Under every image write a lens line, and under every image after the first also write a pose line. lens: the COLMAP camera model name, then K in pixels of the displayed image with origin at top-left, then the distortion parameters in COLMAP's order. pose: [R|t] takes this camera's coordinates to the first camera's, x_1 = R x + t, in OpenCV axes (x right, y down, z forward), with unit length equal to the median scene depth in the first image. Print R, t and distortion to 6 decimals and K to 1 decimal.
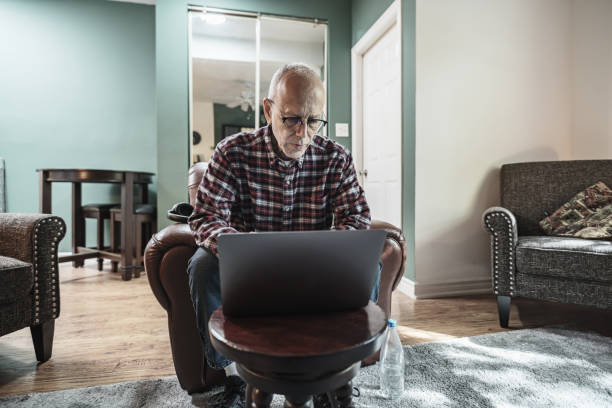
lens RADIAL K [[349.4, 0, 306.0], [0, 349.4, 200.4], [0, 0, 1]] dist [-0.035057, 0.024125]
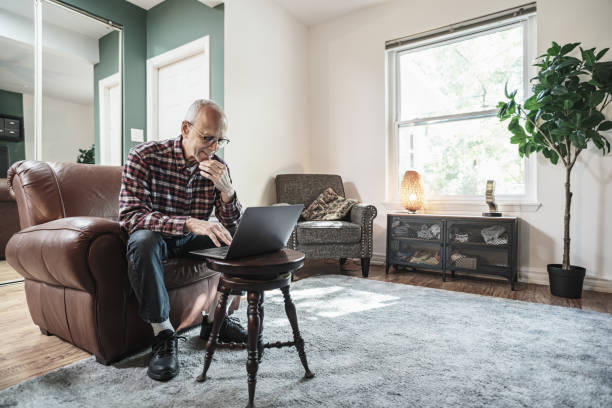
lens RADIAL K [[349.4, 0, 307.7], [0, 349.4, 200.3], [0, 0, 1]] dist [-0.035057, 0.024125]
pose [[0.726075, -0.005812, 0.687591, -0.625102], [0.017772, 0.999789, -0.010315, 0.035827], [-0.687386, 0.019710, 0.726025, -0.265324]]
